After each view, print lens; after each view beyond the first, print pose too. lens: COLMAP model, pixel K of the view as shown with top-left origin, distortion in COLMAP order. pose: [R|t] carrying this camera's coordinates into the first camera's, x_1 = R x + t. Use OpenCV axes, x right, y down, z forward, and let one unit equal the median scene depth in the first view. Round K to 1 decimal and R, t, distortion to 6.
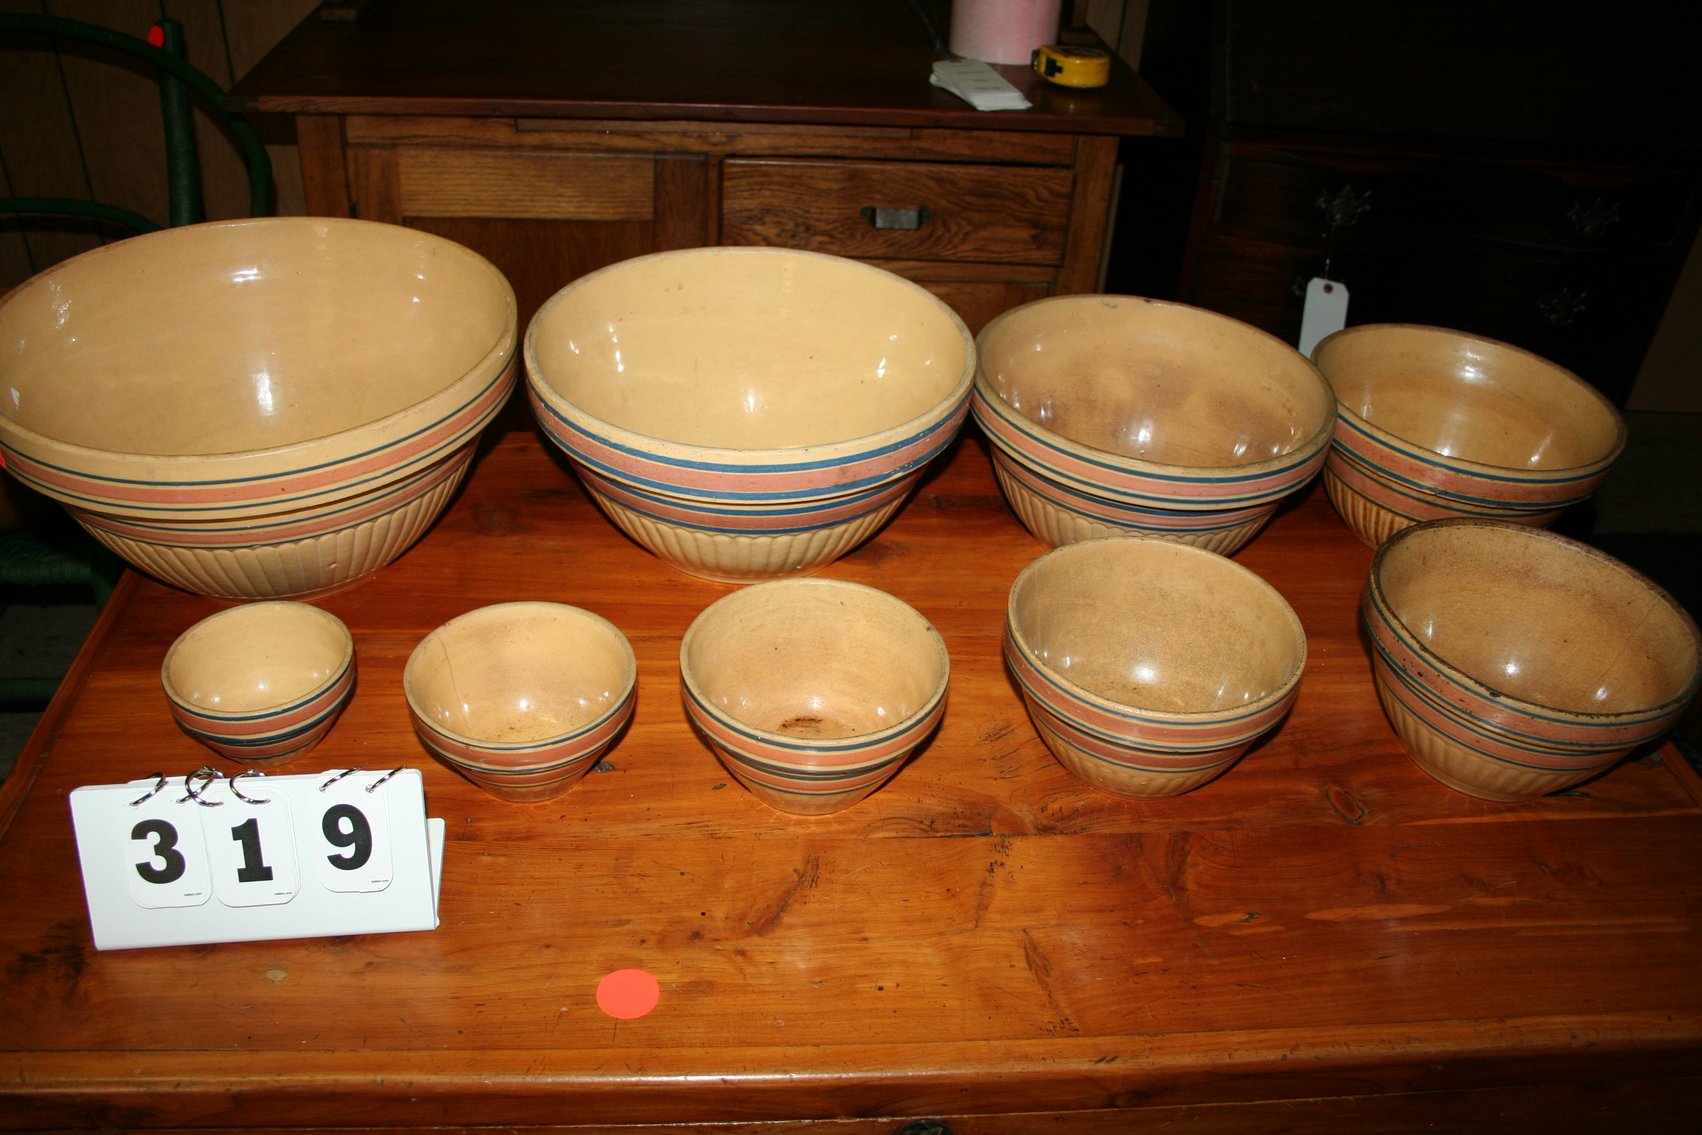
lens RADIAL K [[1417.6, 0, 855.5], [0, 1417.6, 556.0], [0, 0, 1]] dist [-0.154911, 0.121160]
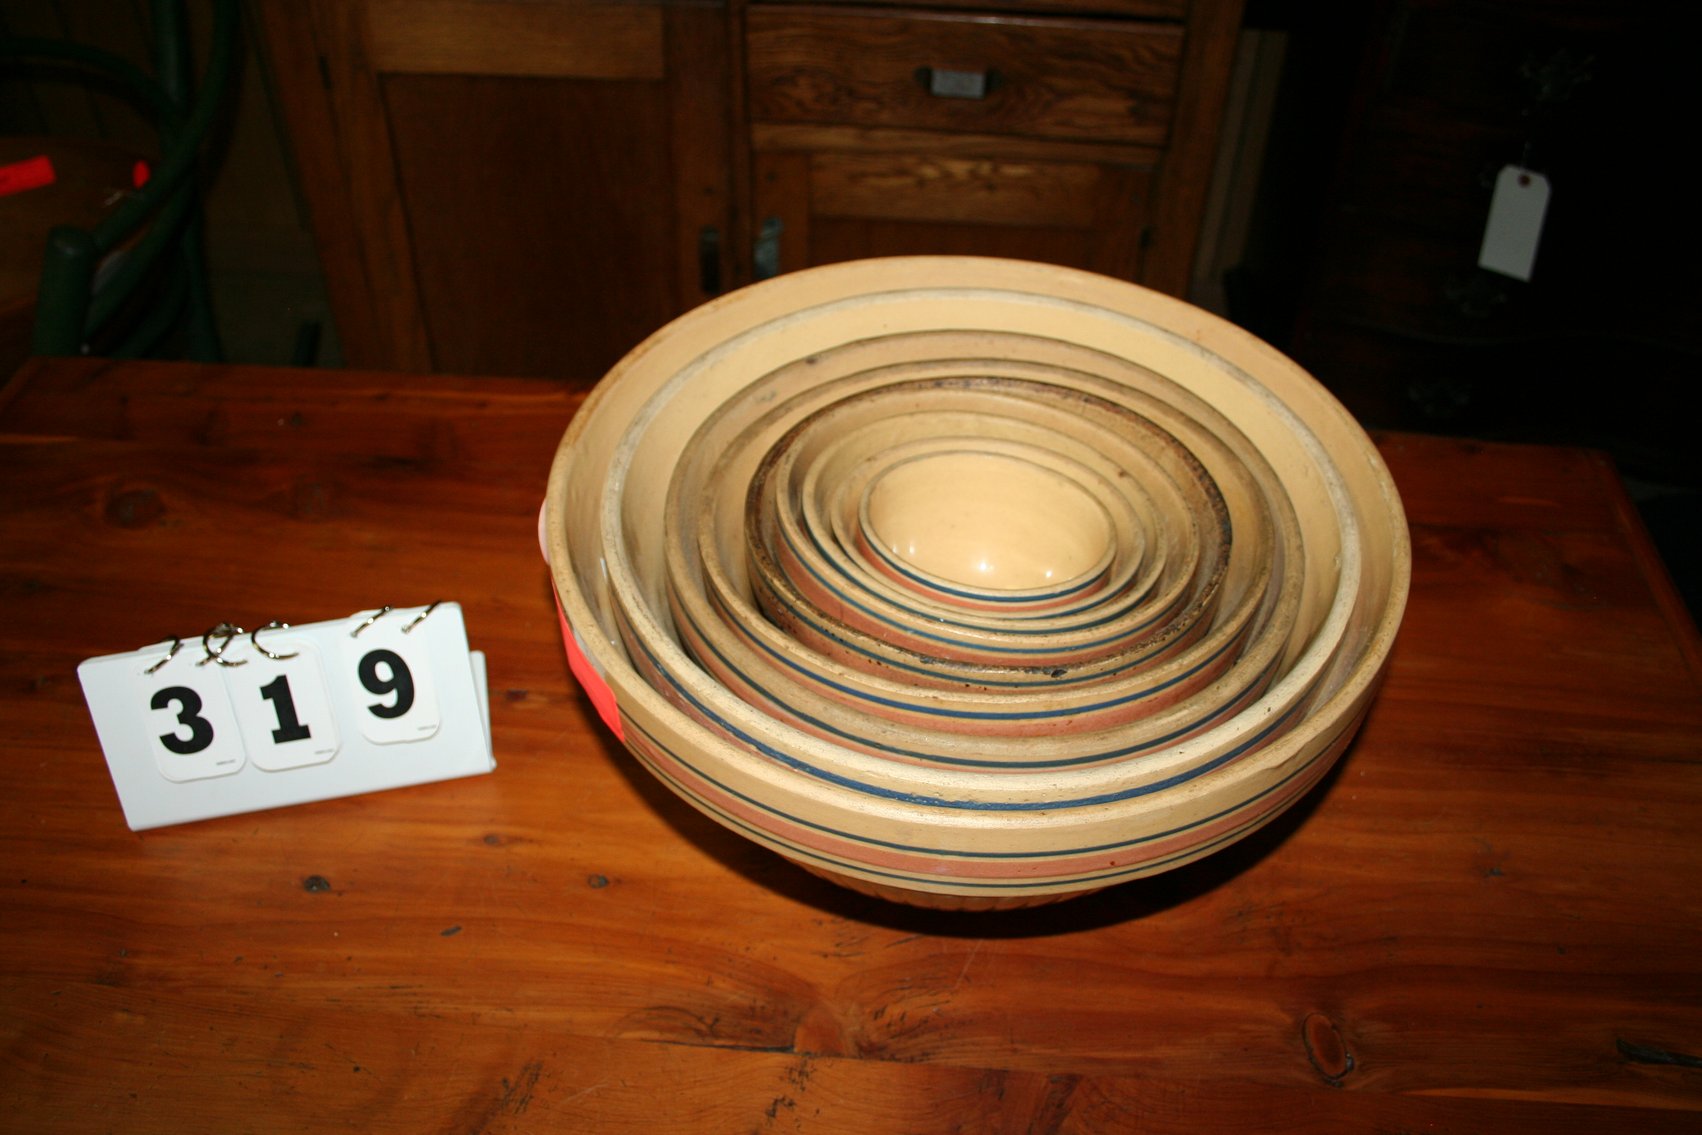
lens RADIAL K [[1417.6, 0, 845.6], [0, 1417.6, 560.2], [0, 0, 1]] dist [-0.154911, 0.121160]
pose [[0.985787, 0.071139, -0.152194, 0.200391], [-0.050745, 0.989692, 0.133924, -0.136039], [0.160152, -0.124297, 0.979235, 0.320280]]
